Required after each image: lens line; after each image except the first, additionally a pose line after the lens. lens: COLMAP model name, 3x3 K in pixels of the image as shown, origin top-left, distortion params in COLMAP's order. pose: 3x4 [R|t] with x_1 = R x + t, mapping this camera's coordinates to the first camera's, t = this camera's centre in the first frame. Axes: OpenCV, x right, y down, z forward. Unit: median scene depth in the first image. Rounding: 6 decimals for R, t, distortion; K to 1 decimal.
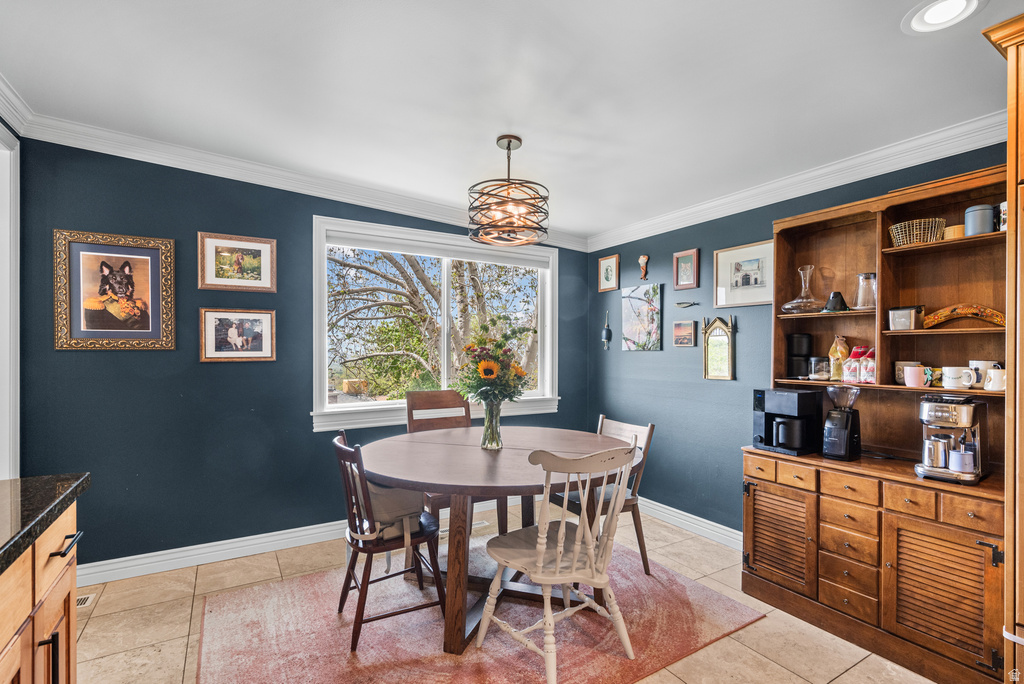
lens RADIAL K [[470.9, 0, 503.2], [0, 470.9, 352.0], [0, 0, 1]] dist [-0.000307, -0.000693]
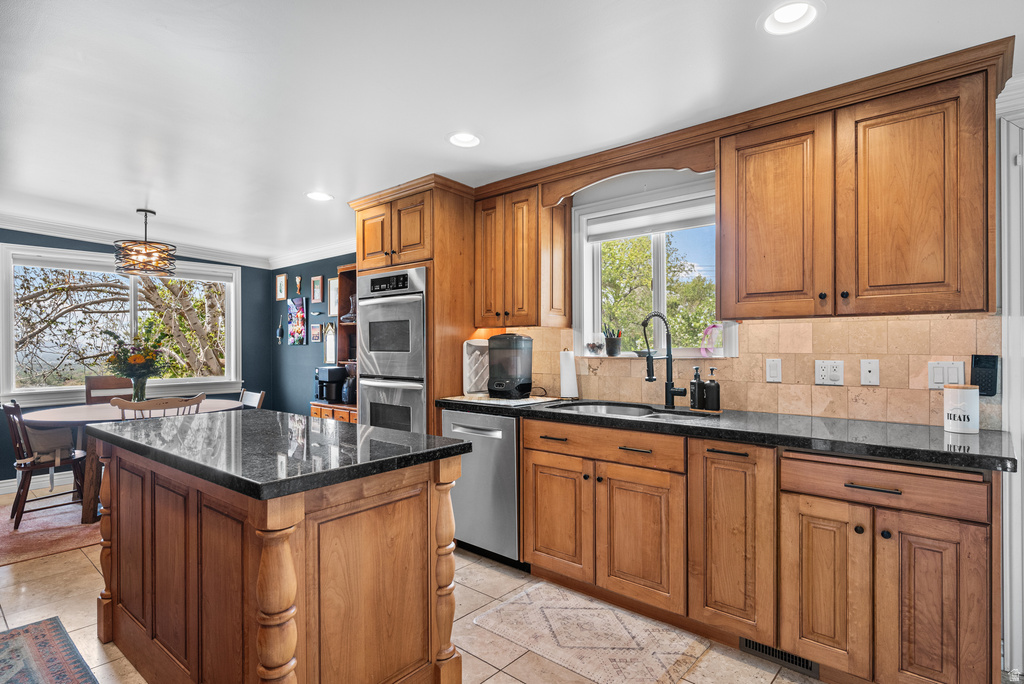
lens RADIAL K [[543.8, 0, 521.6], [0, 543.8, 343.9], [0, 0, 1]] dist [-0.002021, 0.001864]
pose [[0.952486, -0.006992, 0.304502, 0.551379], [0.007876, 0.999968, -0.001675, 0.003702], [-0.304481, 0.003994, 0.952510, -0.938556]]
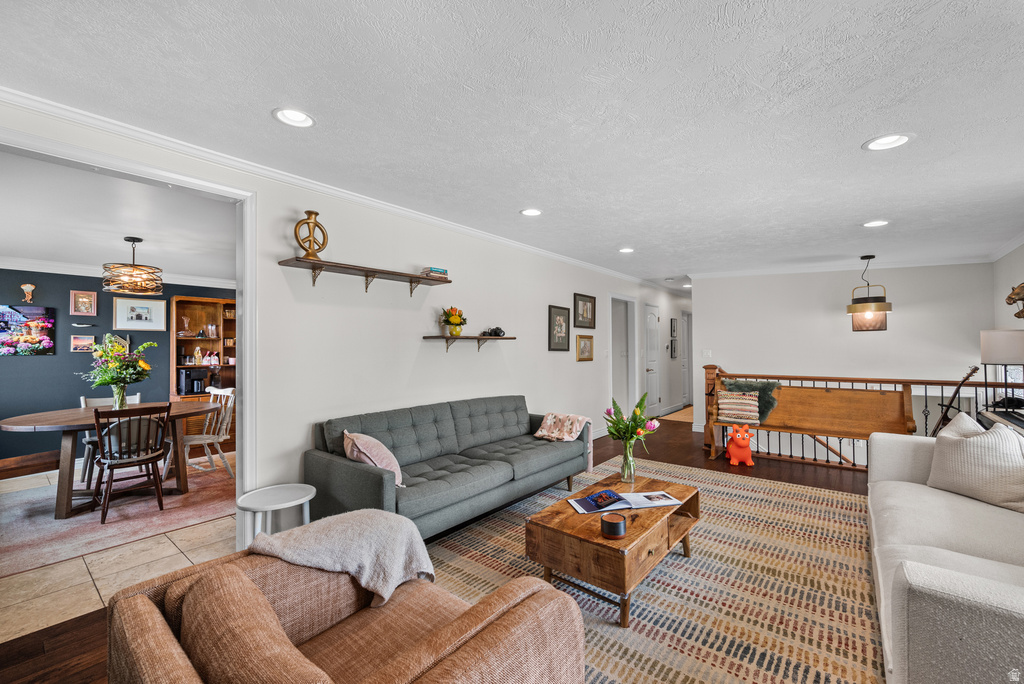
lens RADIAL K [[436.6, 0, 512.0], [0, 436.6, 343.0], [0, 0, 1]] dist [-0.001295, -0.000286]
pose [[-0.332168, 0.008110, 0.943185, -1.728345], [0.004269, 0.999966, -0.007095, -0.027387], [-0.943210, 0.001669, -0.332191, 0.153982]]
